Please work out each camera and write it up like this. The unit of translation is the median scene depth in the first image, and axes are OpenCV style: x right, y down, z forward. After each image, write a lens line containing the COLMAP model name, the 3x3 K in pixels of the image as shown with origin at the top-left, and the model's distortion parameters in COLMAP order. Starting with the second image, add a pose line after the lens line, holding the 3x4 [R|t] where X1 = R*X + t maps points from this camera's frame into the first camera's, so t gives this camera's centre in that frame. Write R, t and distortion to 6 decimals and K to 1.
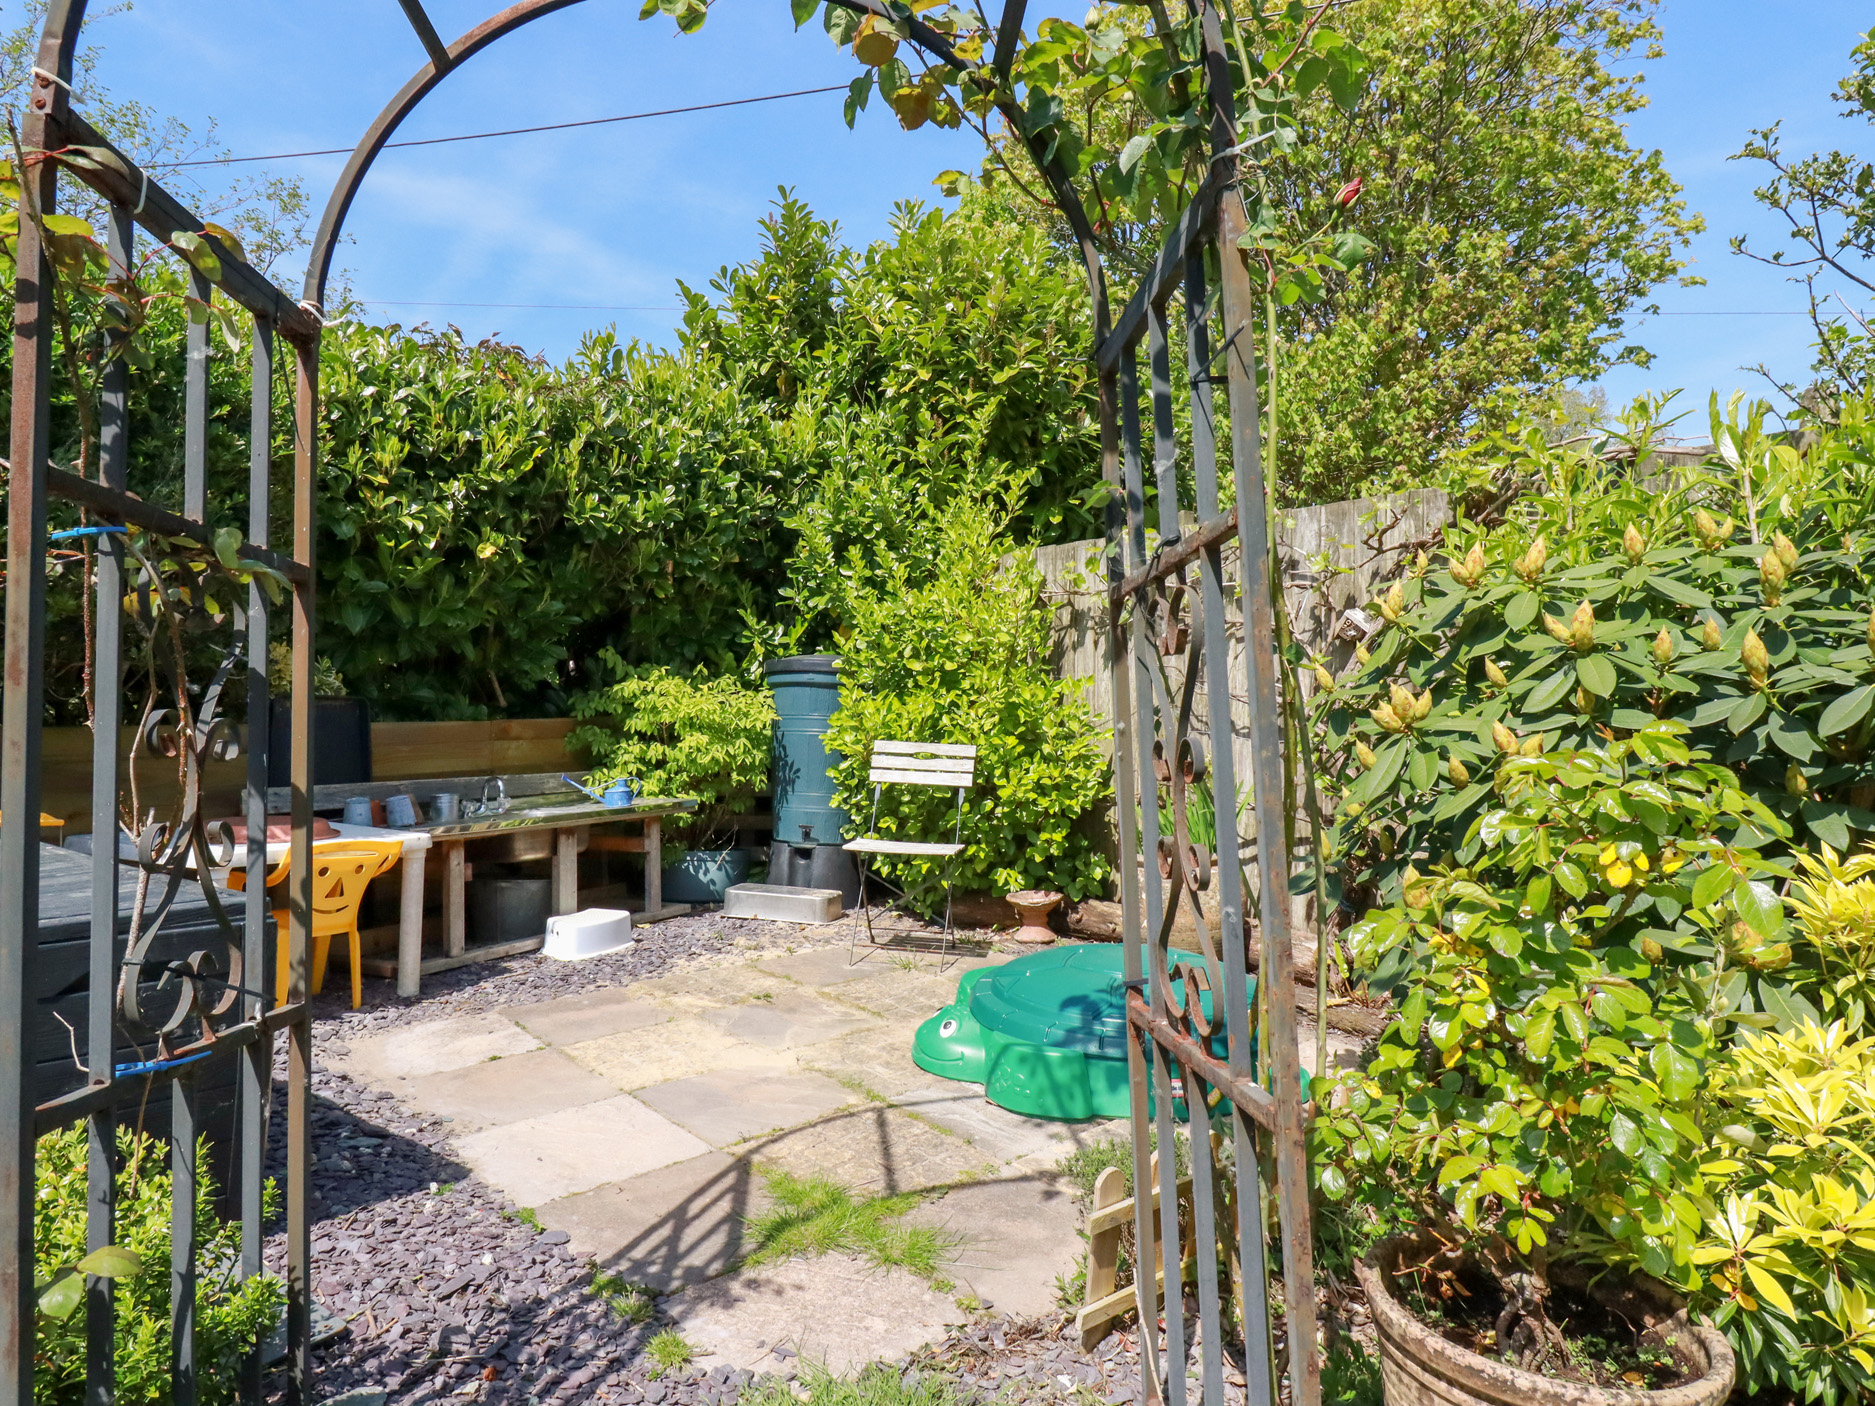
lens RADIAL K [[1096.4, 0, 931.2], [0, 1096.4, 690.2], [0, 0, 1]] dist [0.001067, 0.000457]
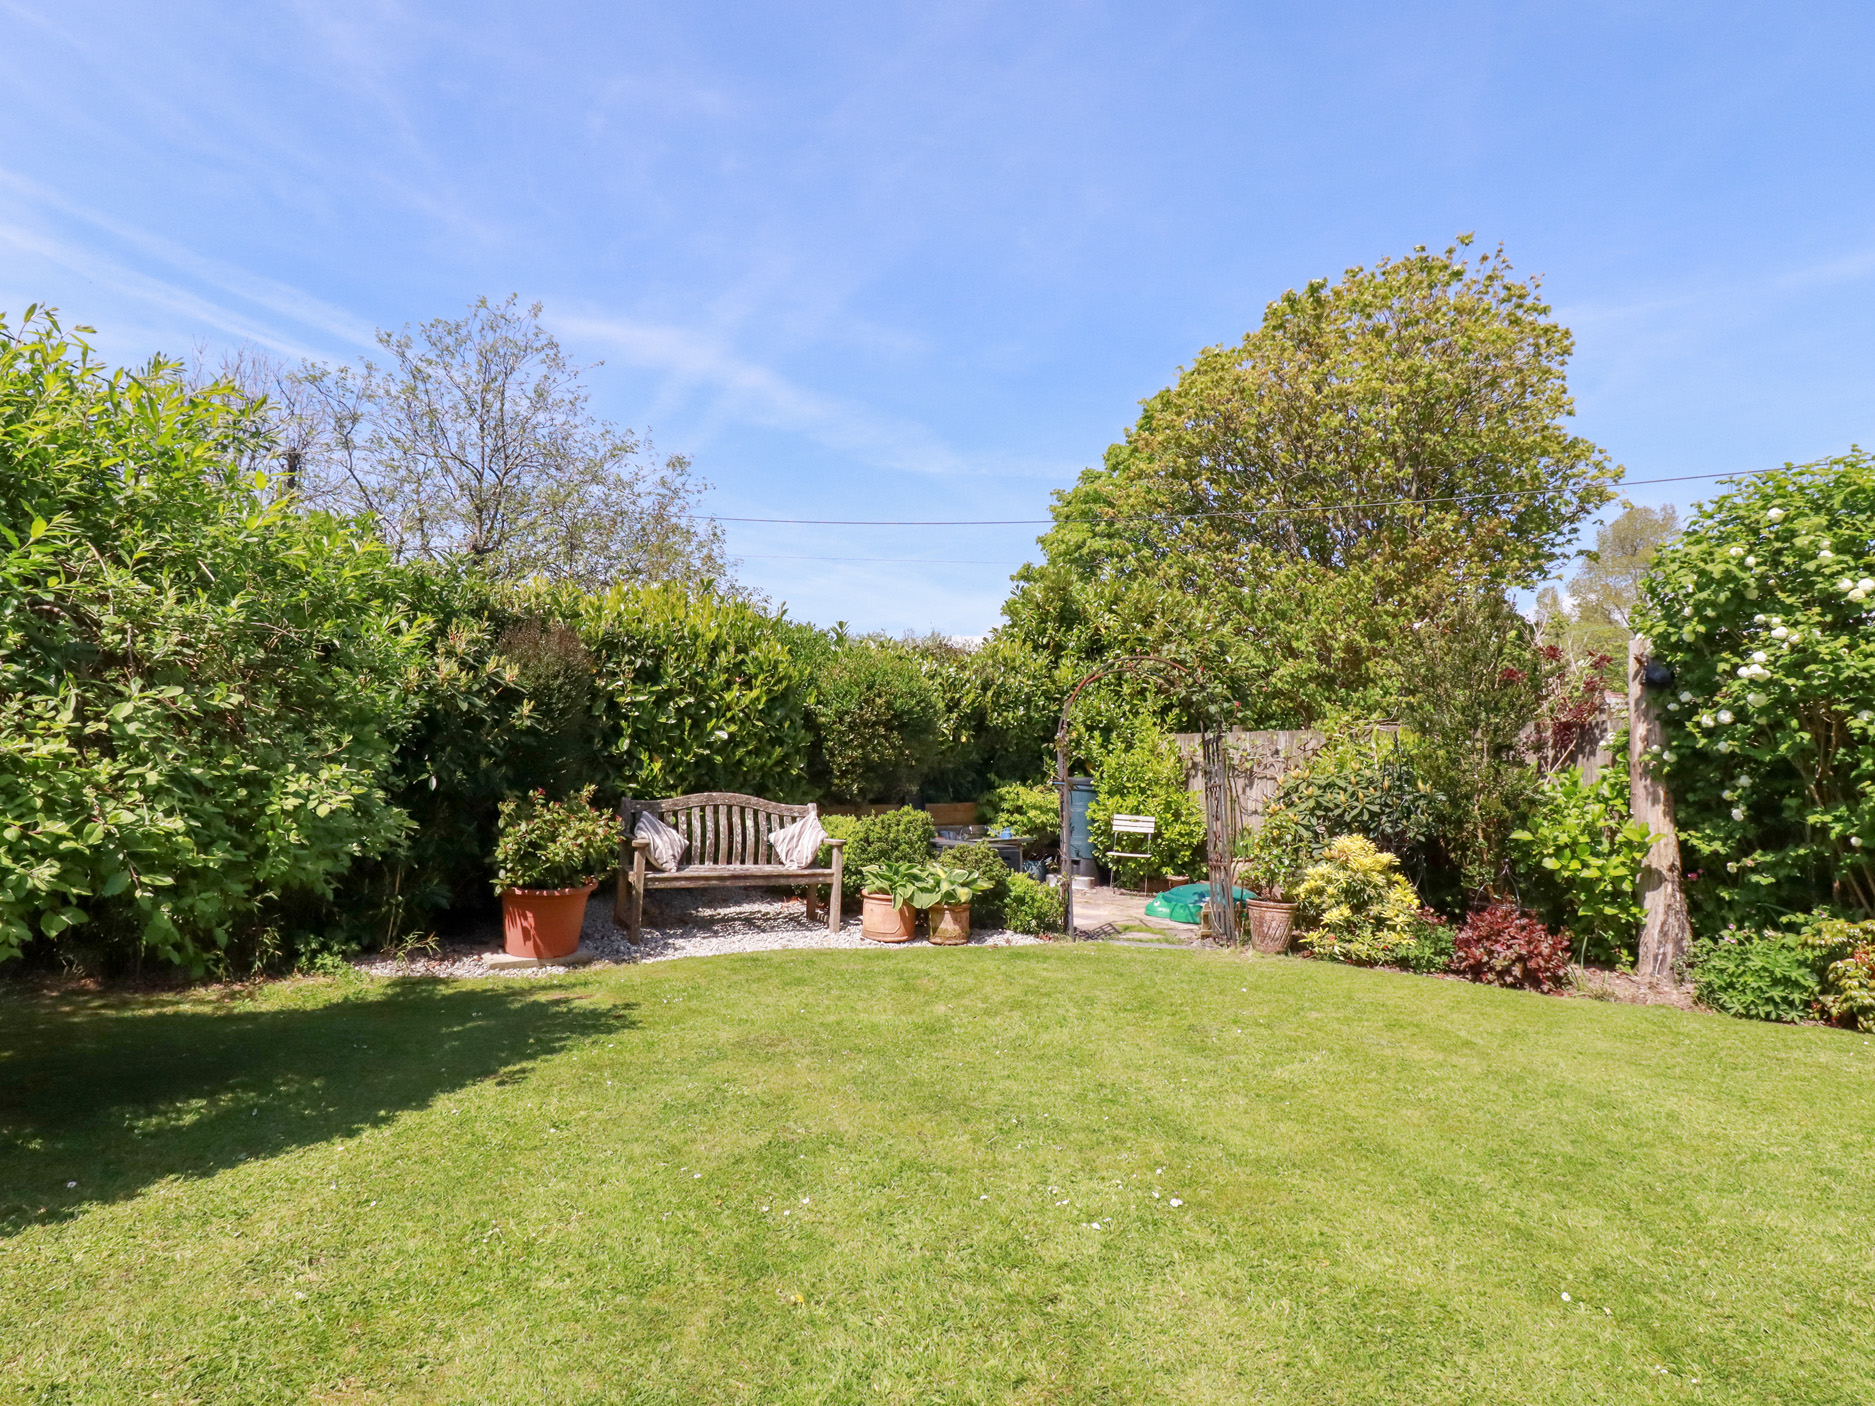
lens RADIAL K [[971.9, 0, 937.3], [0, 971.9, 698.0], [0, 0, 1]] dist [-0.004898, -0.000699]
pose [[0.992766, 0.004706, -0.119975, -0.167935], [-0.013547, 0.997241, -0.072979, -0.047745], [0.119301, 0.074076, 0.990091, -1.160238]]
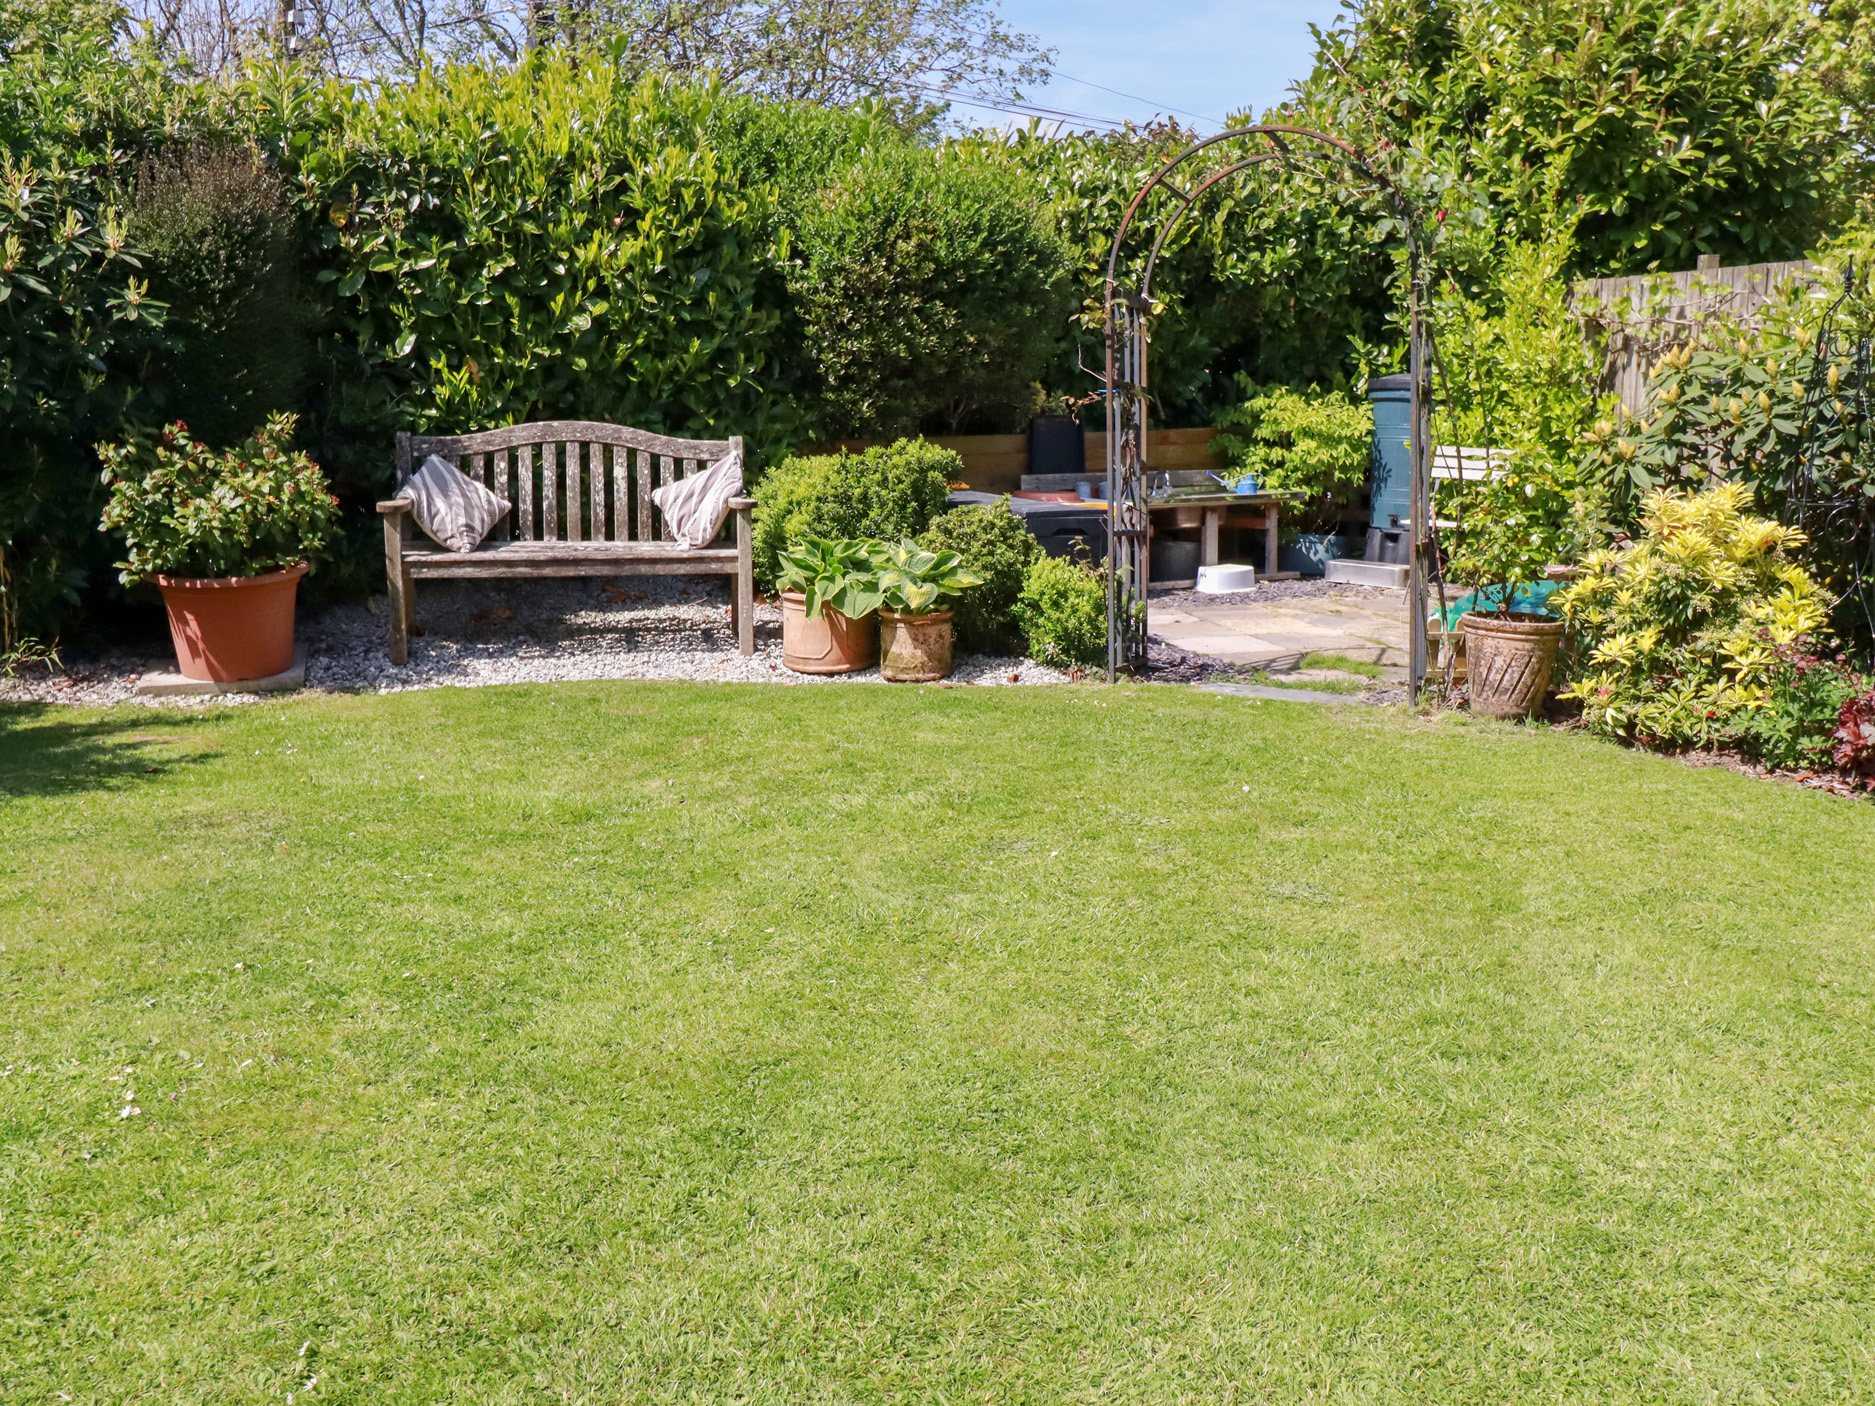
lens RADIAL K [[1681.0, 0, 937.5], [0, 1681.0, 690.6], [0, 0, 1]] dist [0.008494, -0.011107]
pose [[0.895768, 0.067629, -0.439346, 0.280939], [0.016844, 0.982485, 0.185579, -0.044890], [0.444202, -0.173636, 0.878940, -0.968072]]
